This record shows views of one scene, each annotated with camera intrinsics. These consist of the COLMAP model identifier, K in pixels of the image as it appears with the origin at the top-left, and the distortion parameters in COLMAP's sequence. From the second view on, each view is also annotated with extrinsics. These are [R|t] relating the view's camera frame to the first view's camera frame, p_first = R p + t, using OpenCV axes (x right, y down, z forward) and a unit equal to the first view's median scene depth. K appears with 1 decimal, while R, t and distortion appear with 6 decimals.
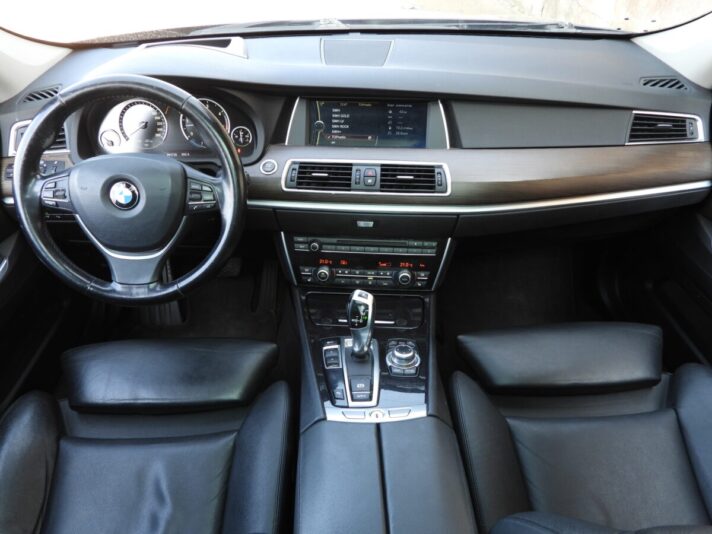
lens RADIAL K [[511.8, 0, 355.5], [0, 511.8, 267.7], [0, 0, 1]] dist [-0.004728, -0.004370]
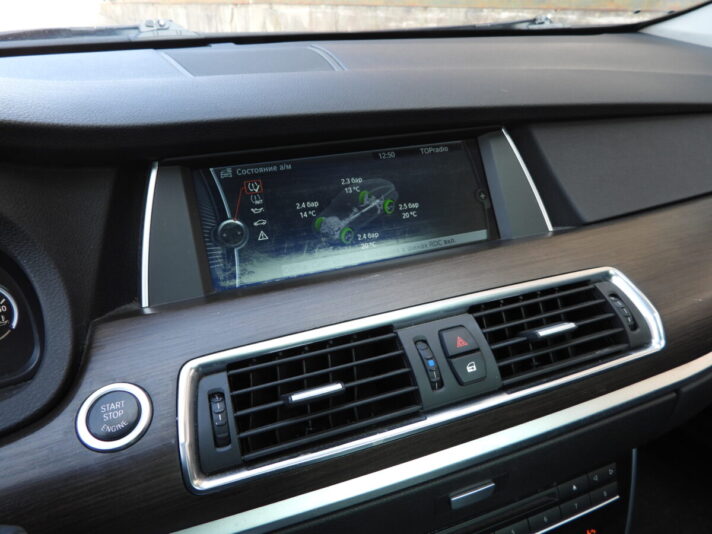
lens RADIAL K [[511.8, 0, 359.8], [0, 511.8, 269.9], [0, 0, 1]] dist [-0.004728, -0.004370]
pose [[0.905936, -0.201921, 0.372167, -0.132785], [0.260648, 0.958636, -0.114364, -0.196807], [-0.333680, 0.200611, 0.921093, 0.674715]]
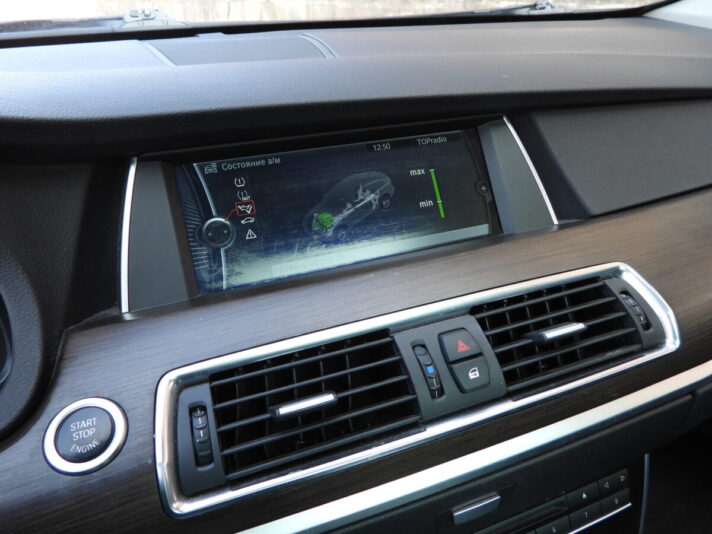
lens RADIAL K [[511.8, 0, 359.9], [0, 511.8, 270.5], [0, 0, 1]] dist [-0.004728, -0.004370]
pose [[0.904056, -0.219405, 0.366802, -0.119579], [0.273882, 0.956225, -0.103064, -0.201232], [-0.328133, 0.193636, 0.924572, 0.692209]]
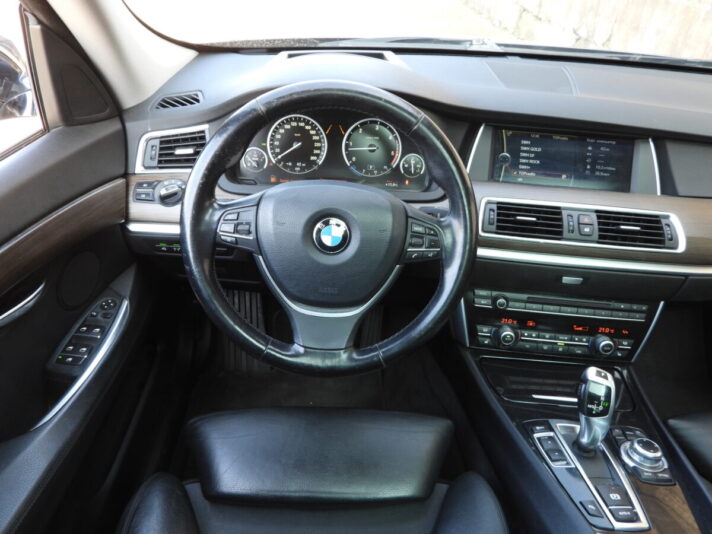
lens RADIAL K [[511.8, 0, 360.5], [0, 511.8, 268.4], [0, 0, 1]] dist [-0.004728, -0.004370]
pose [[0.998063, 0.053590, 0.031607, -0.337484], [-0.051872, 0.997254, -0.052853, -0.041938], [-0.034353, 0.051111, 0.998102, 0.181344]]
